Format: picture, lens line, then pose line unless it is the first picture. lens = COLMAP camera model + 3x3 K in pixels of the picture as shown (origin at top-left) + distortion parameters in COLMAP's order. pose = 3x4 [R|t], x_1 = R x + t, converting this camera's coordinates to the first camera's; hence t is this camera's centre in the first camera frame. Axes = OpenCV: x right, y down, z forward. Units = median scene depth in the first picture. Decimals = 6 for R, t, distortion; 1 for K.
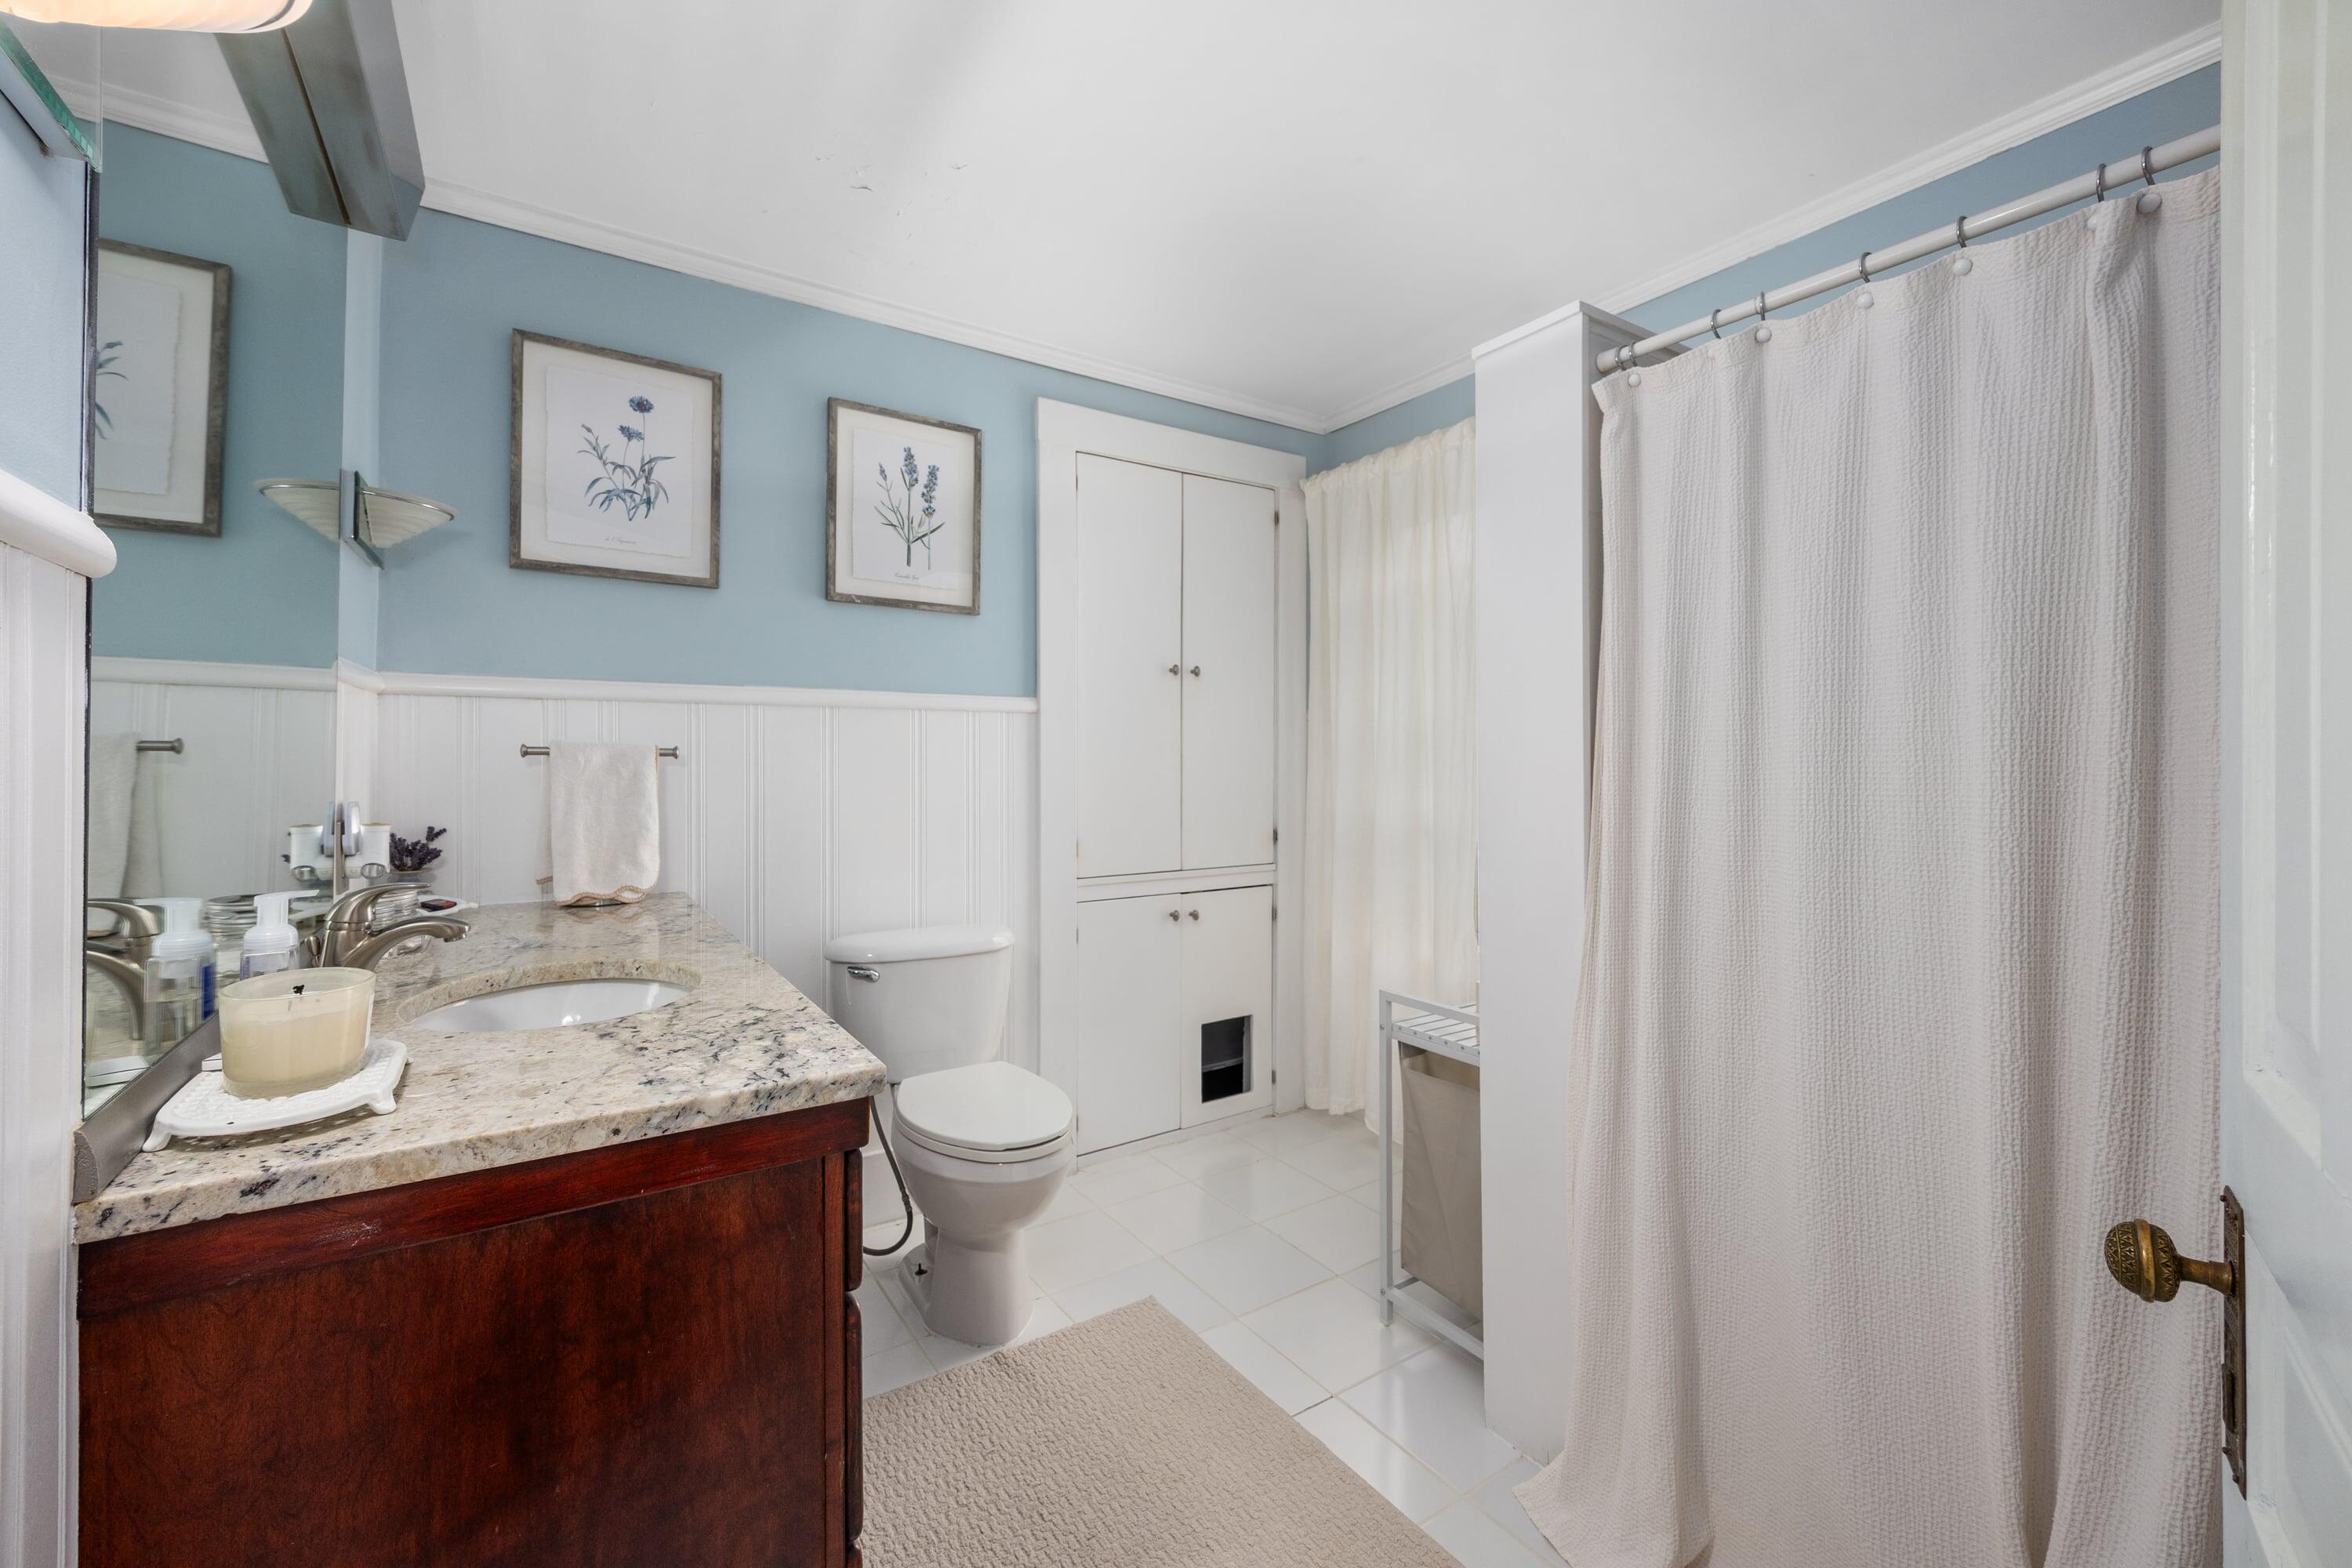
lens RADIAL K [[951.9, 0, 1172.0], [0, 951.9, 761.6], [0, 0, 1]] dist [-0.001607, 0.000211]
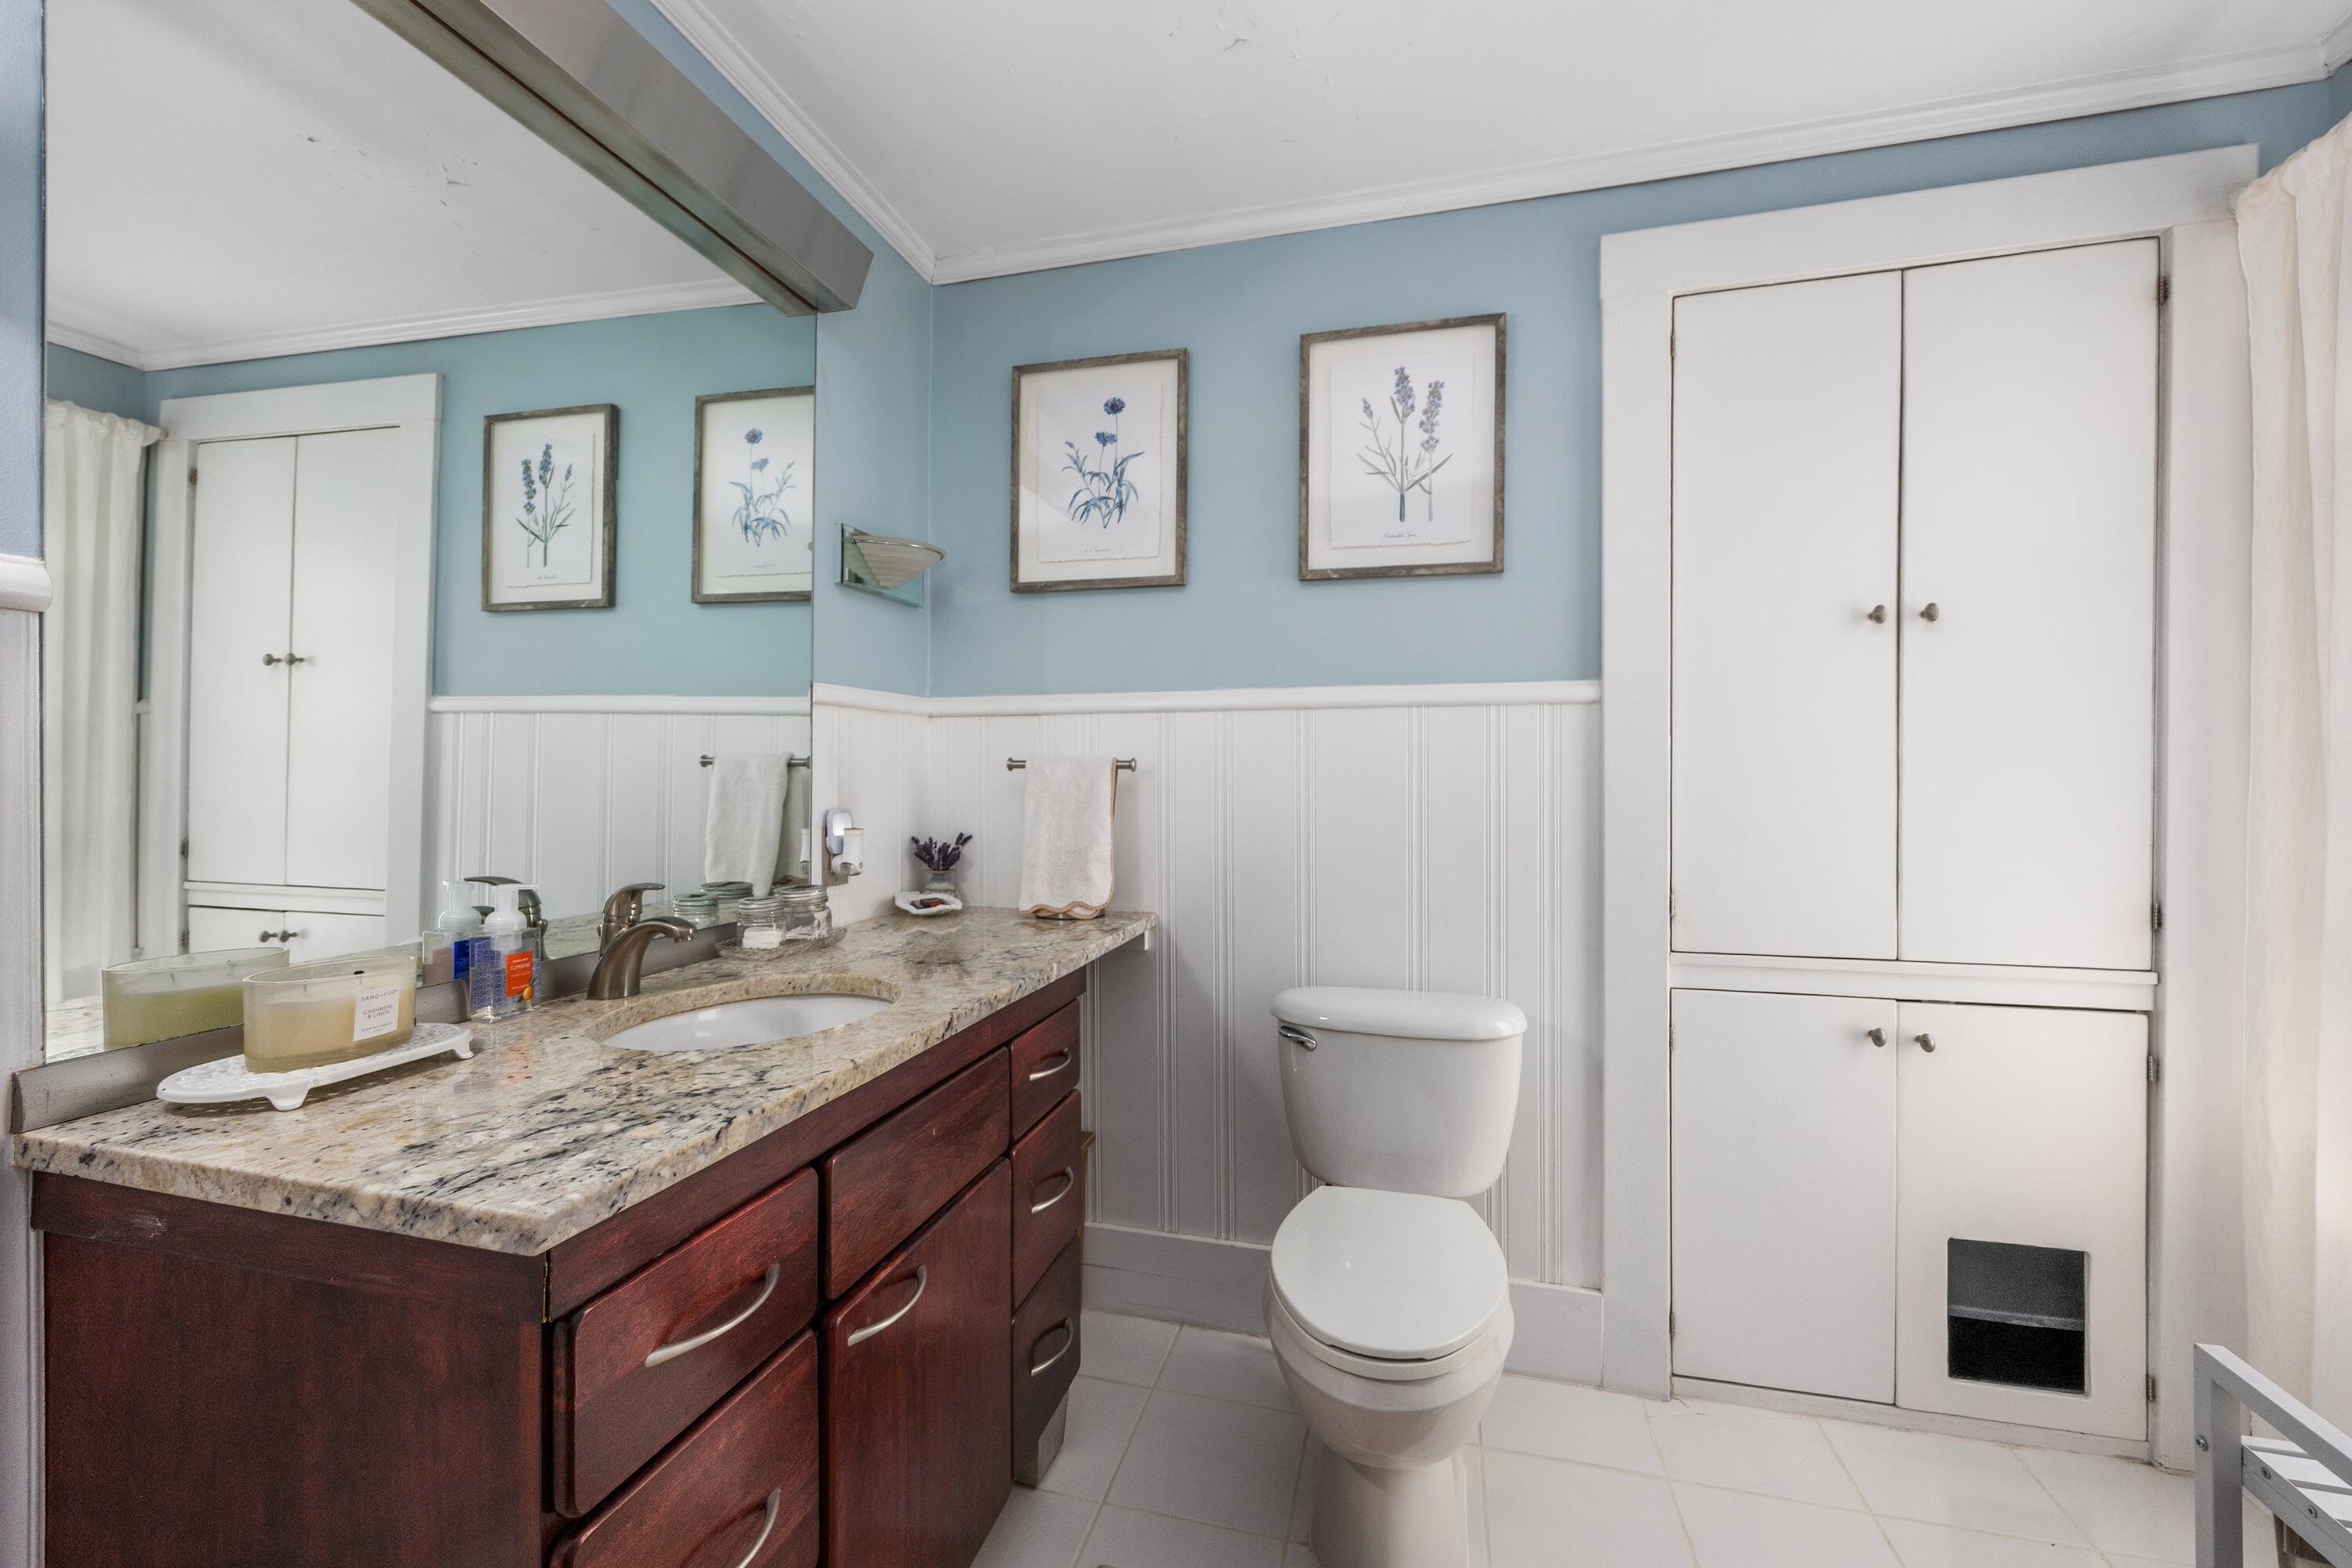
lens RADIAL K [[967.0, 0, 1176.0], [0, 967.0, 784.0], [0, 0, 1]] dist [-0.002456, -0.000209]
pose [[0.660186, 0.001174, -0.751101, 0.224360], [0.001491, 0.999995, 0.002873, 0.006887], [0.751101, -0.003017, 0.660181, 0.398694]]
